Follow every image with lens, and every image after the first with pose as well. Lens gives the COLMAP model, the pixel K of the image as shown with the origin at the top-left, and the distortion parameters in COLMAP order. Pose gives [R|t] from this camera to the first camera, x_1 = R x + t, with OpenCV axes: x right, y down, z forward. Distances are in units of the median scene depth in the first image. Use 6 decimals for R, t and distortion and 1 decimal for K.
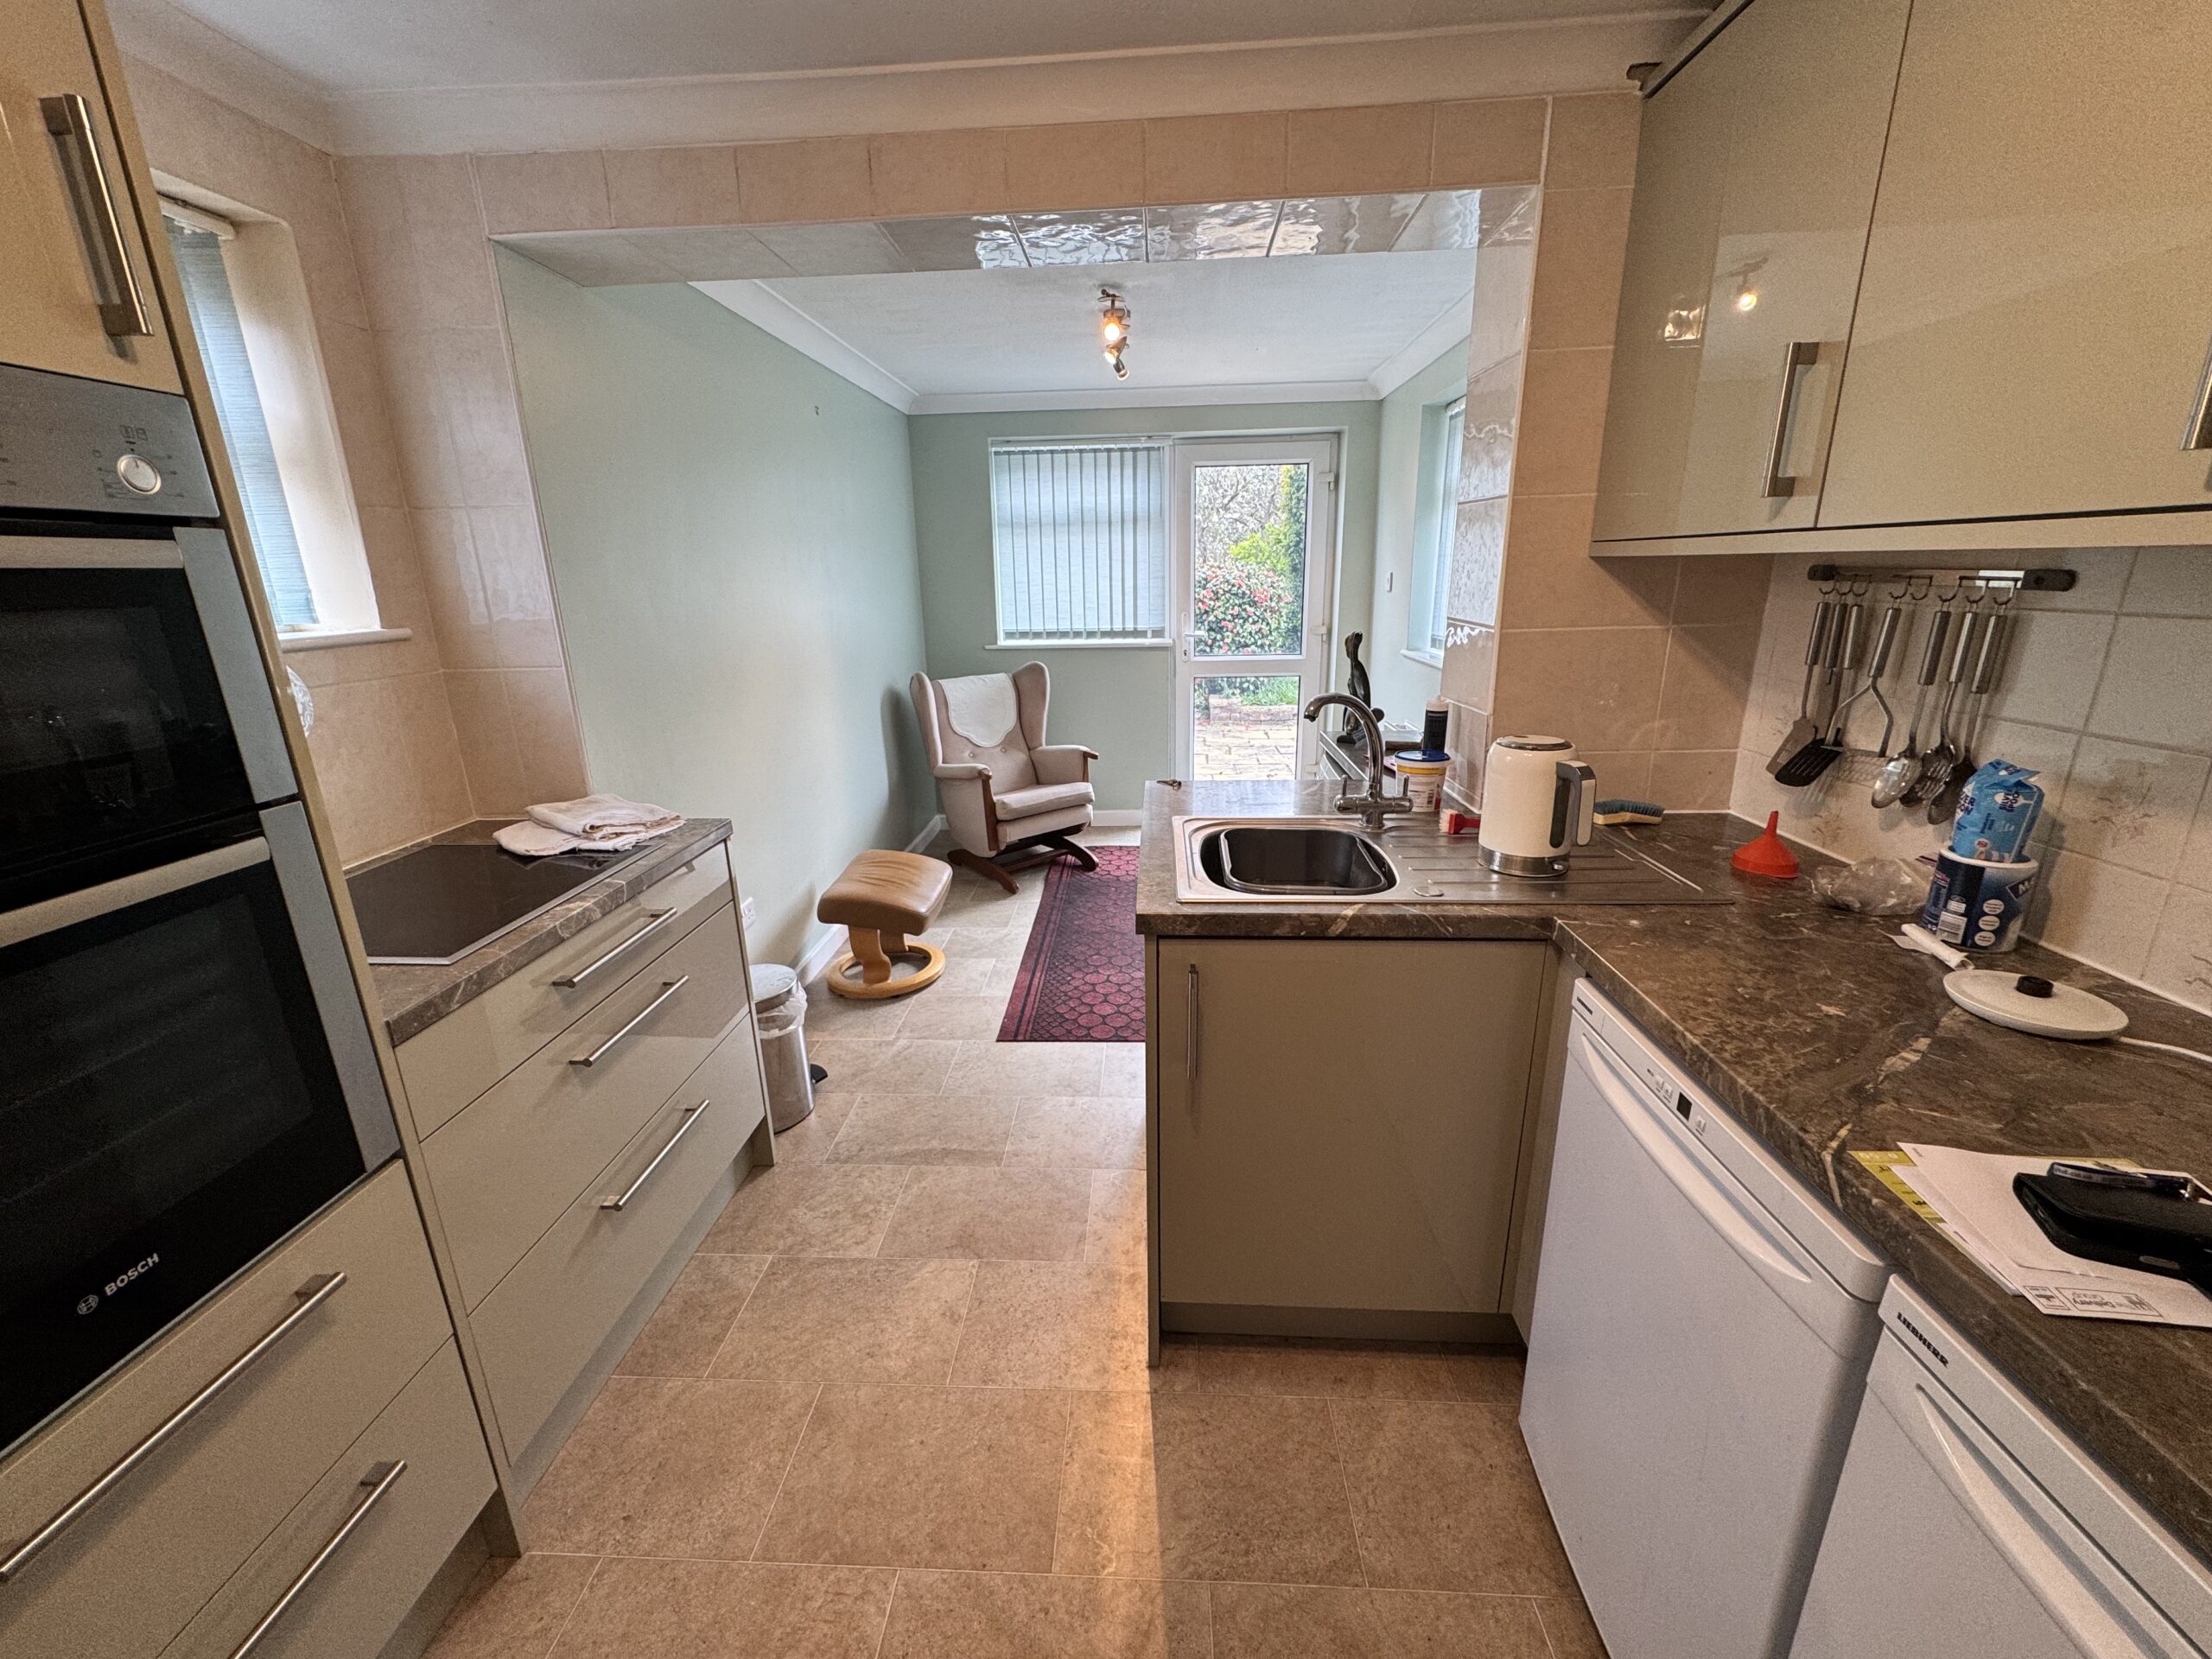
lens RADIAL K [[875.0, 0, 1098.2], [0, 875.0, 825.2], [0, 0, 1]] dist [-0.003381, 0.000725]
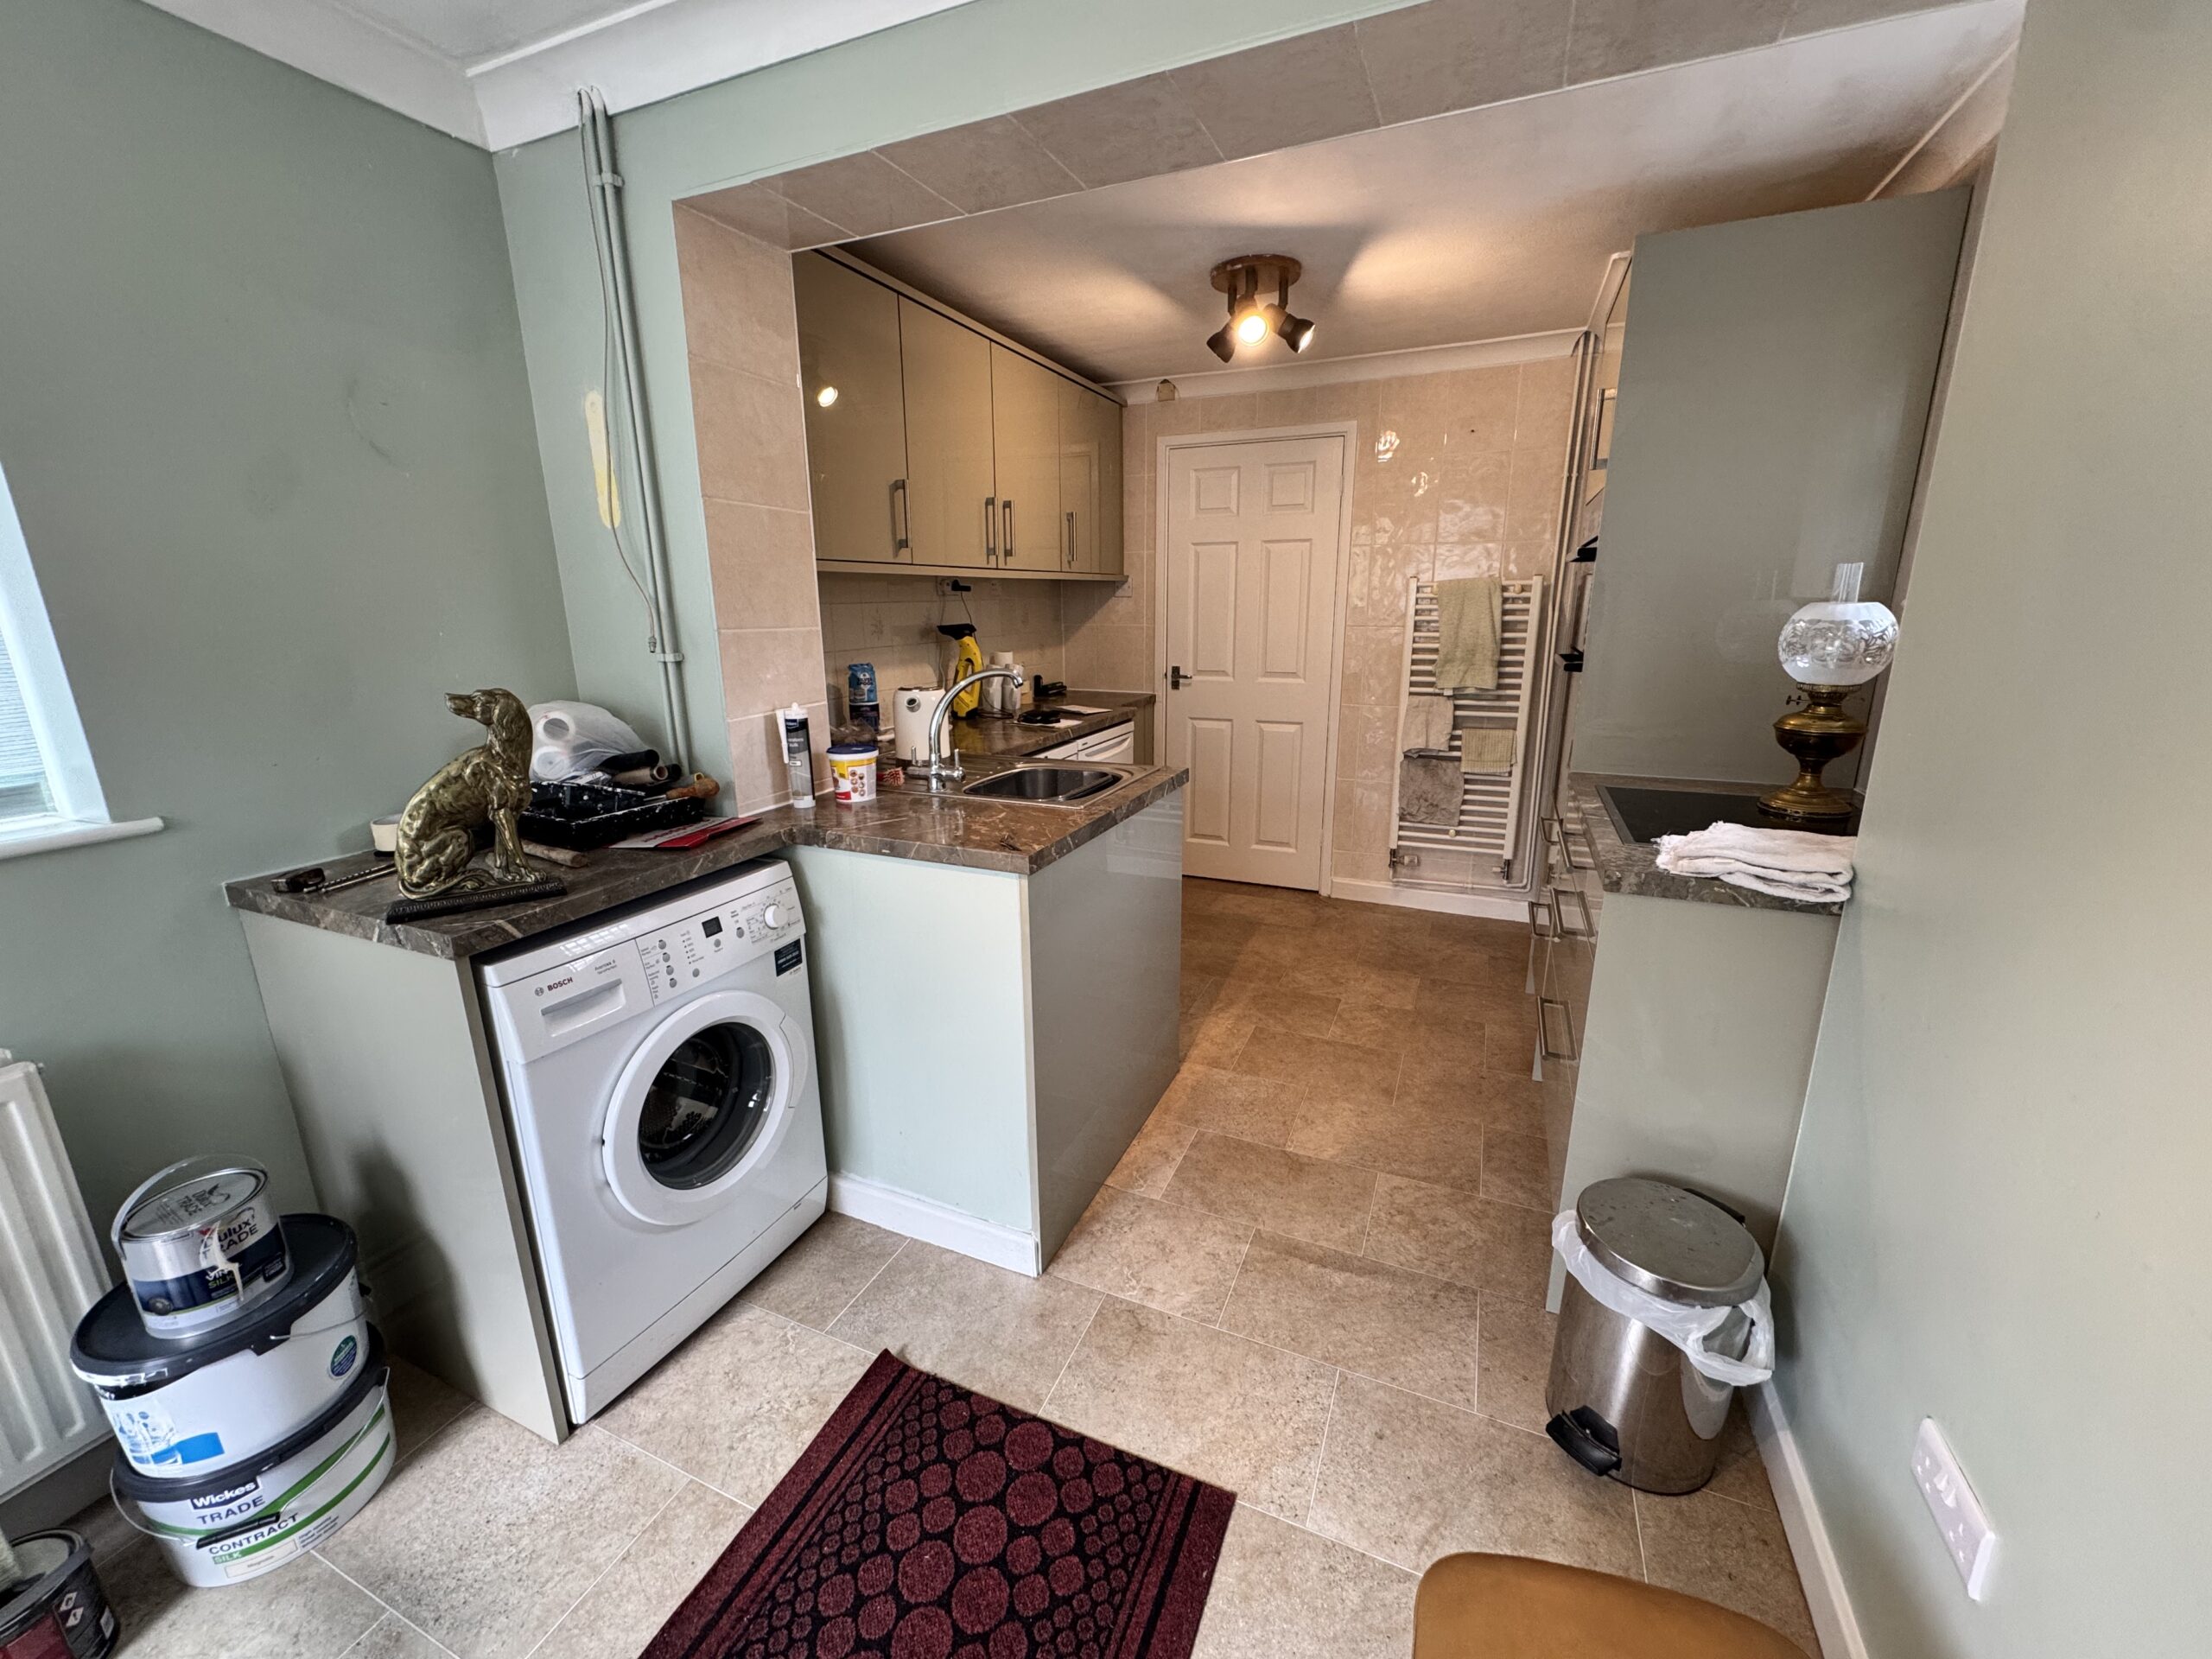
lens RADIAL K [[875.0, 0, 1105.9], [0, 875.0, 826.3], [0, 0, 1]] dist [-0.003381, 0.000725]
pose [[-0.939888, -0.055608, 0.336926, -0.275203], [0.124073, 0.863613, 0.488649, -0.469940], [-0.318147, 0.501078, -0.804800, 1.759167]]
